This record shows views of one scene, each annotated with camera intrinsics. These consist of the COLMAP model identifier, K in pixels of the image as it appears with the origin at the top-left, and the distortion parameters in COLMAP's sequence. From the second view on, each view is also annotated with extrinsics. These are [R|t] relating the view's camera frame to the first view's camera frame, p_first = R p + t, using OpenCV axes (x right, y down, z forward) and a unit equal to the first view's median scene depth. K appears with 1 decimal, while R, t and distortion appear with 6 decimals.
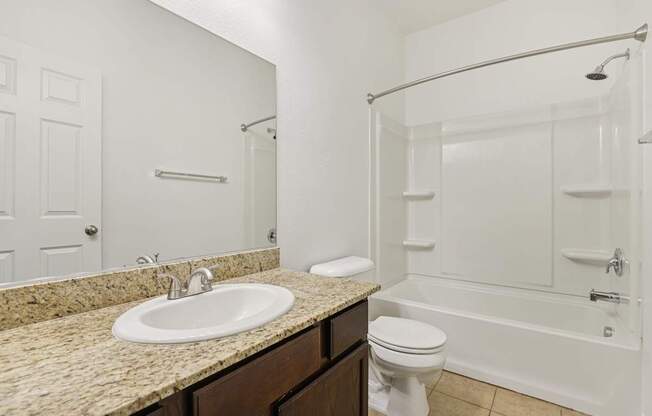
lens RADIAL K [[288.5, 0, 324.8], [0, 288.5, 205.1], [0, 0, 1]] dist [0.000060, 0.000061]
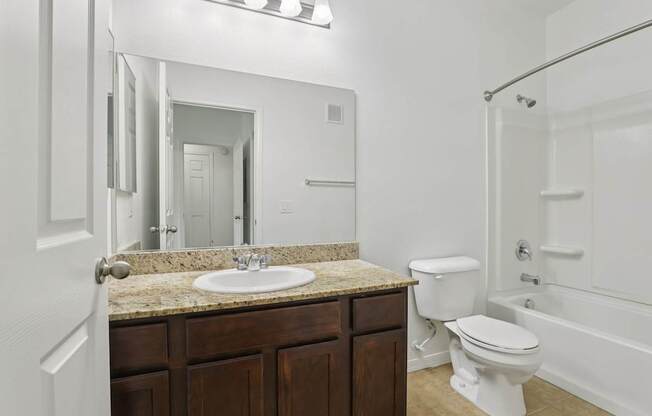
lens RADIAL K [[305.9, 0, 326.8], [0, 305.9, 210.0], [0, 0, 1]] dist [-0.012905, 0.000797]
pose [[0.872173, -0.002221, -0.489192, 0.185529], [0.010531, 0.999843, 0.014235, -0.008401], [0.489083, -0.017567, 0.872060, -0.154511]]
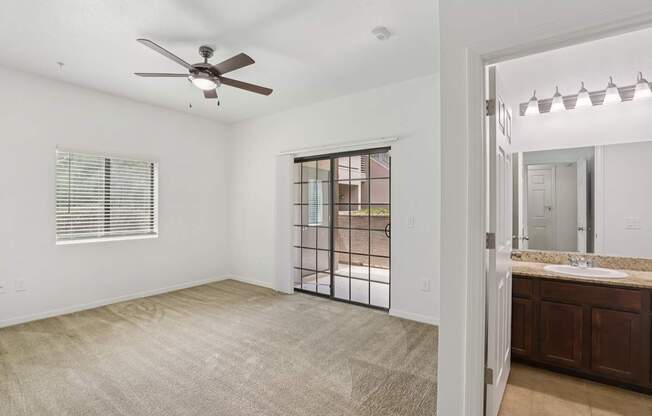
lens RADIAL K [[305.9, 0, 326.8], [0, 305.9, 210.0], [0, 0, 1]] dist [-0.012905, 0.000797]
pose [[0.058740, 0.001880, -0.998272, 0.712371], [0.010546, 0.999941, 0.002504, -0.084740], [0.998218, -0.010674, 0.058717, -0.601603]]
